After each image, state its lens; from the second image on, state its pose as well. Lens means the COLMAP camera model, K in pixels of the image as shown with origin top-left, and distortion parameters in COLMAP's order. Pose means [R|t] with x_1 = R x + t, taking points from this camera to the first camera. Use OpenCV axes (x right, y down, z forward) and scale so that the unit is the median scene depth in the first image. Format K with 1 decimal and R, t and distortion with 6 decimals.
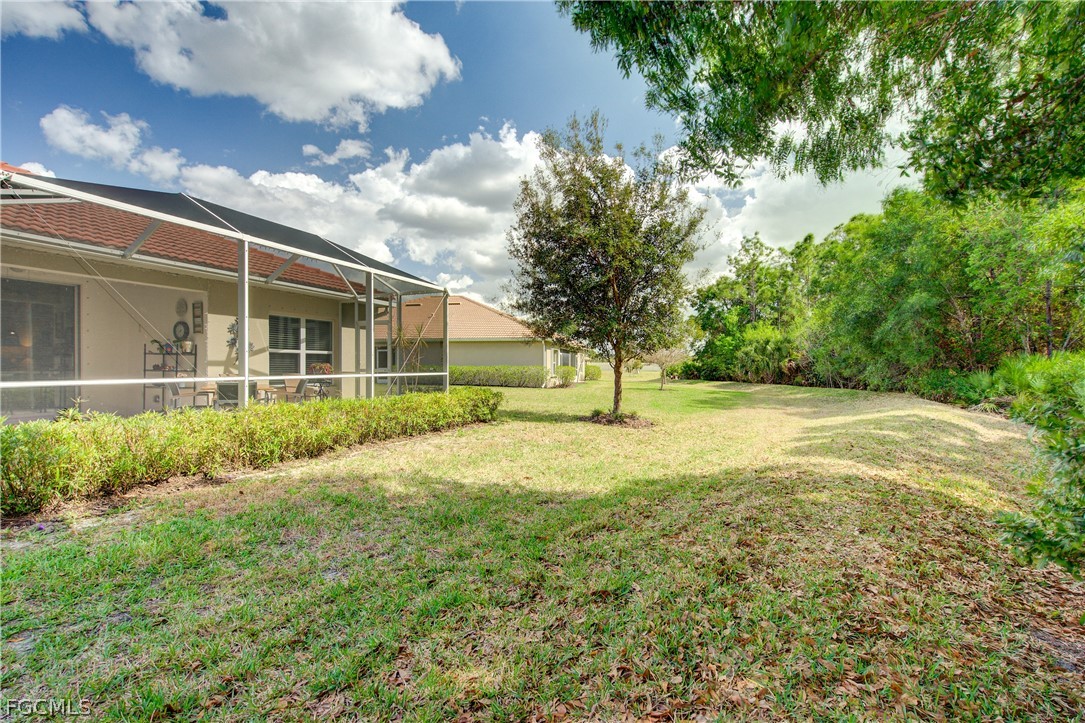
lens RADIAL K [[503.1, 0, 539.4], [0, 503.1, 364.3], [0, 0, 1]] dist [0.004332, -0.001884]
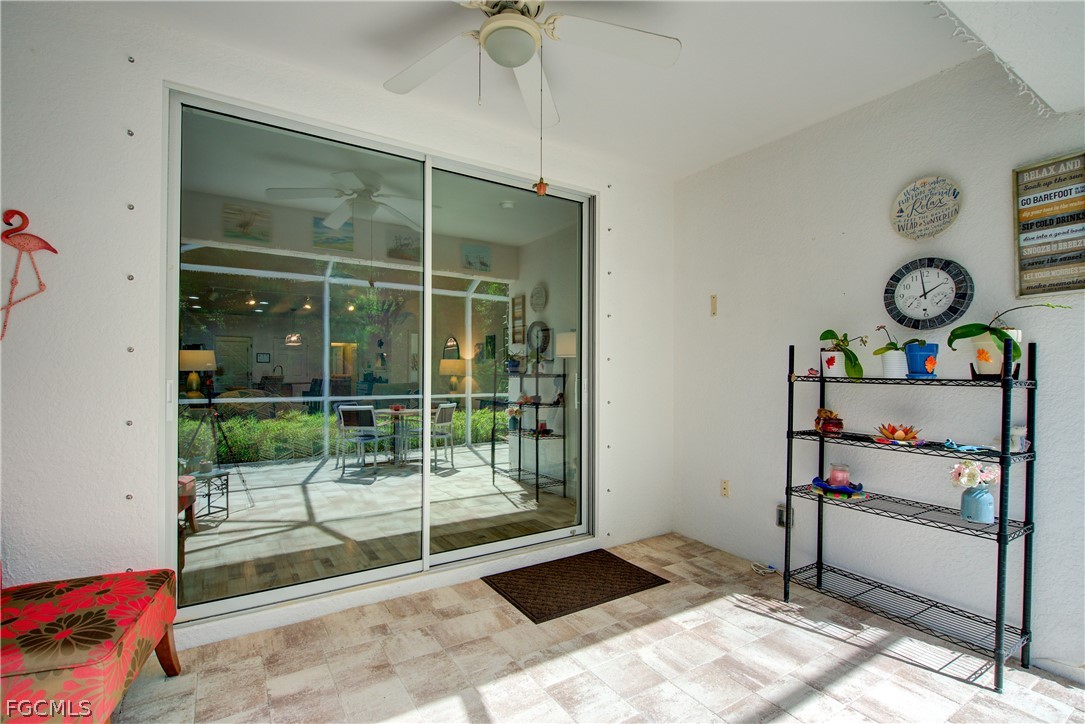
lens RADIAL K [[503.1, 0, 544.0], [0, 503.1, 365.6], [0, 0, 1]] dist [0.004332, -0.001884]
pose [[0.831090, -0.006334, -0.556101, -0.737759], [-0.000862, 0.999919, -0.012677, -0.024719], [0.556137, 0.011015, 0.831018, 0.671020]]
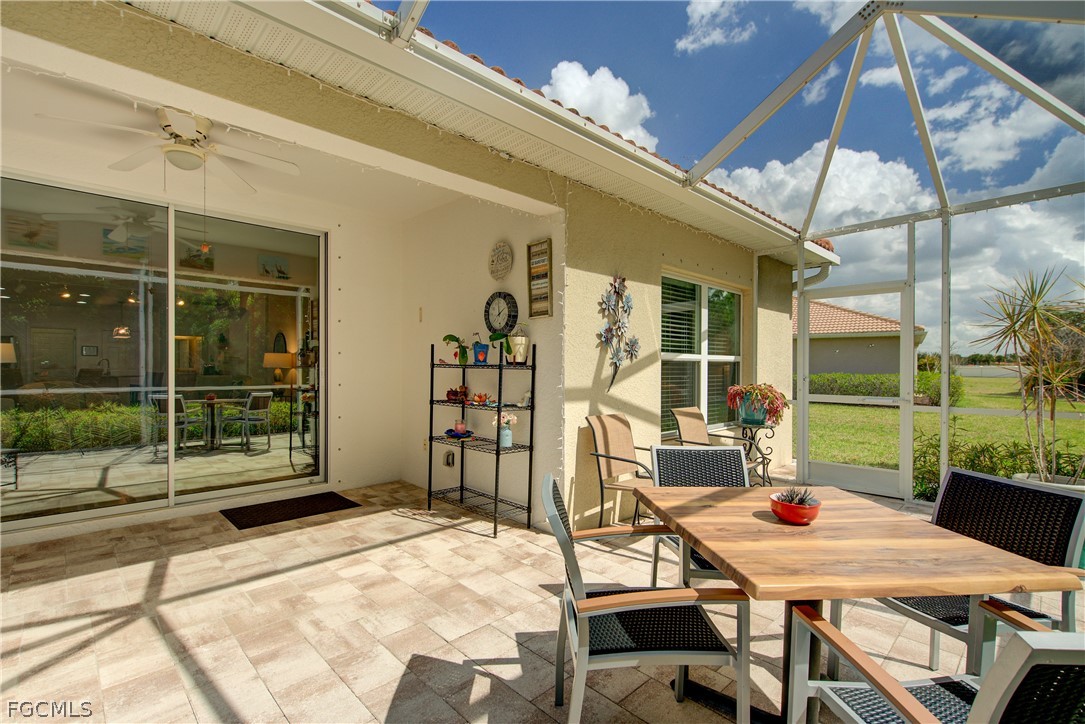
lens RADIAL K [[503.1, 0, 543.4], [0, 503.1, 366.3], [0, 0, 1]] dist [0.004332, -0.001884]
pose [[0.924233, -0.000874, -0.381829, -0.513481], [0.000378, 0.999999, -0.001374, -0.019911], [0.381830, 0.001125, 0.924232, 0.614600]]
